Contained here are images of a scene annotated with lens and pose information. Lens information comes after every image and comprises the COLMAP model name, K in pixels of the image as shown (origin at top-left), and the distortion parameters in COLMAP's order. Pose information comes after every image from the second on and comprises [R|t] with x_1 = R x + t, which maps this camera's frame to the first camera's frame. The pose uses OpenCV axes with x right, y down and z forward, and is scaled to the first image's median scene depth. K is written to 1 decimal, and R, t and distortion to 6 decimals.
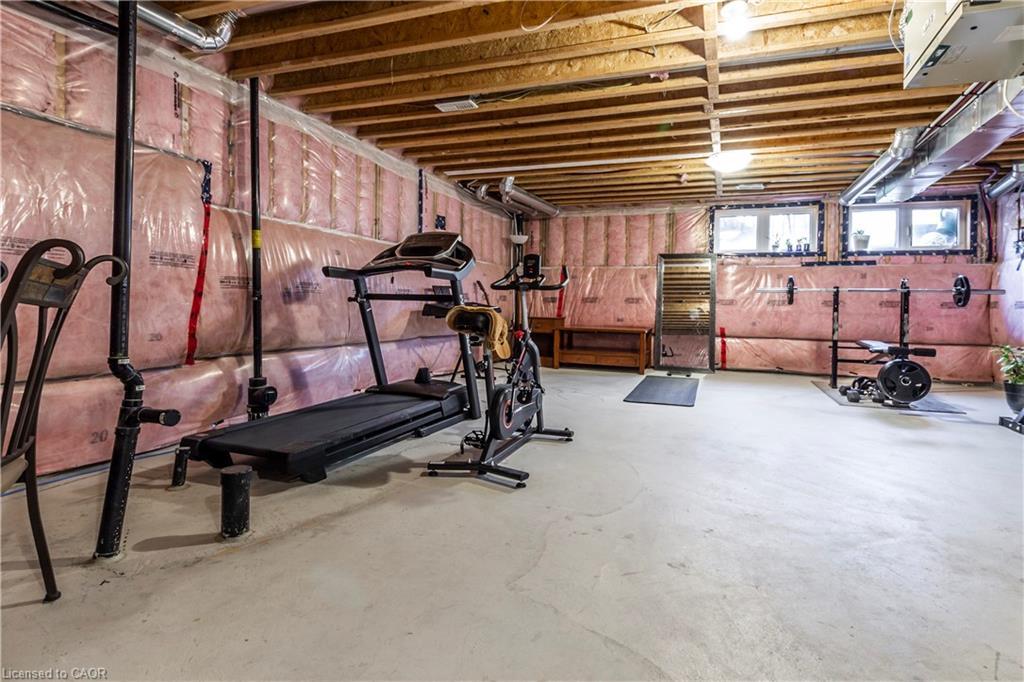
lens RADIAL K [[495.0, 0, 511.9], [0, 495.0, 273.1], [0, 0, 1]] dist [-0.001553, -0.000827]
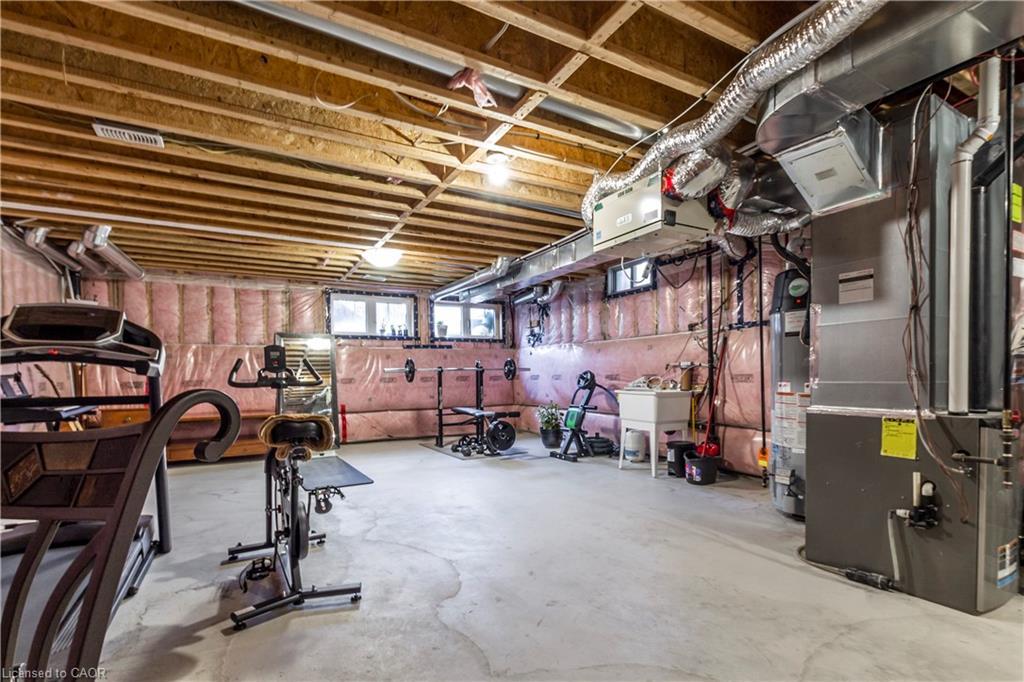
lens RADIAL K [[479.5, 0, 513.5], [0, 479.5, 356.2], [0, 0, 1]] dist [-0.000709, -0.001305]
pose [[0.657351, 0.004051, 0.753574, -0.114023], [-0.018149, 0.999781, 0.010457, -0.012537], [-0.753366, -0.020551, 0.657280, 0.041919]]
